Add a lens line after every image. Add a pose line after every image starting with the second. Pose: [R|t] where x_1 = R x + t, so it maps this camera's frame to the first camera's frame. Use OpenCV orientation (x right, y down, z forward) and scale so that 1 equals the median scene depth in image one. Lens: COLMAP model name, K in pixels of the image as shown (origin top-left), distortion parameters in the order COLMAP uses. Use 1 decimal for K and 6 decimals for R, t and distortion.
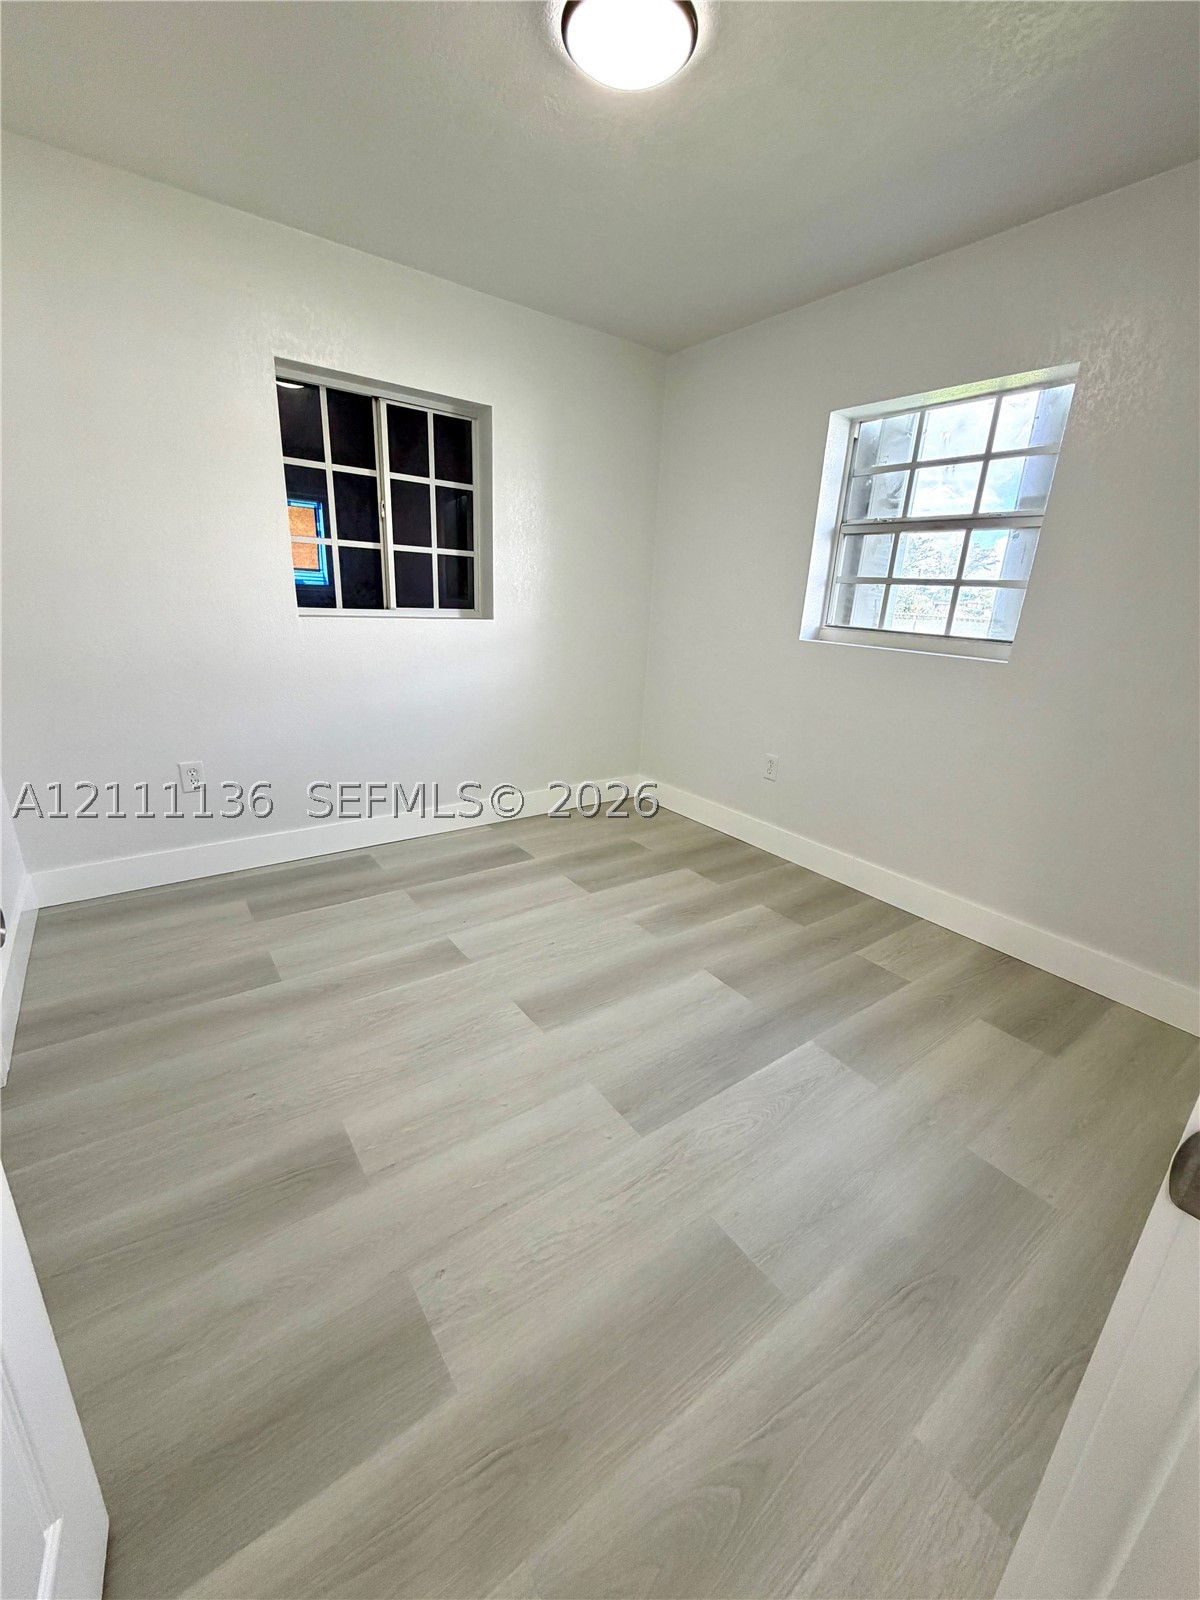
lens RADIAL K [[641.3, 0, 615.5], [0, 641.3, 802.9], [0, 0, 1]] dist [-0.000553, -0.000174]
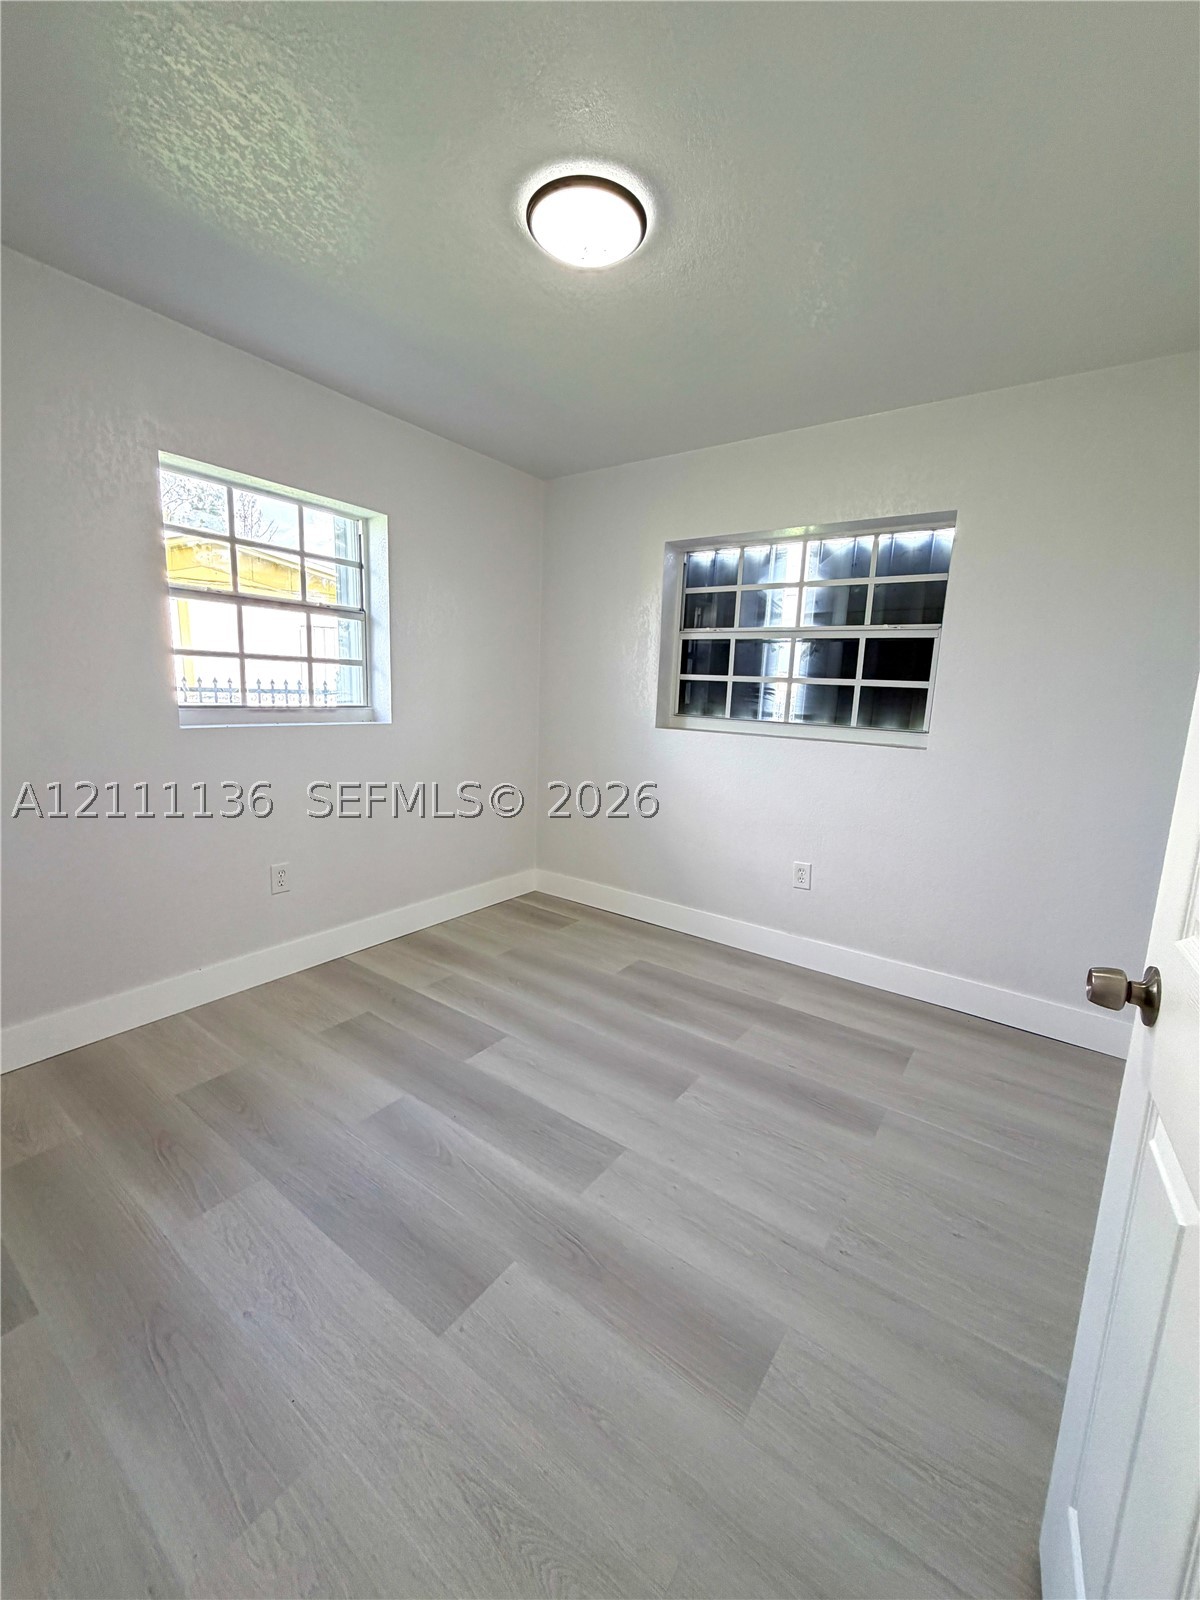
lens RADIAL K [[641.3, 0, 610.7], [0, 641.3, 785.2], [0, 0, 1]] dist [-0.000553, -0.000174]
pose [[-0.302707, -0.202708, 0.931278, -0.720240], [0.241348, 0.928969, 0.280655, -0.334512], [-0.922019, 0.309718, -0.232282, 0.863067]]
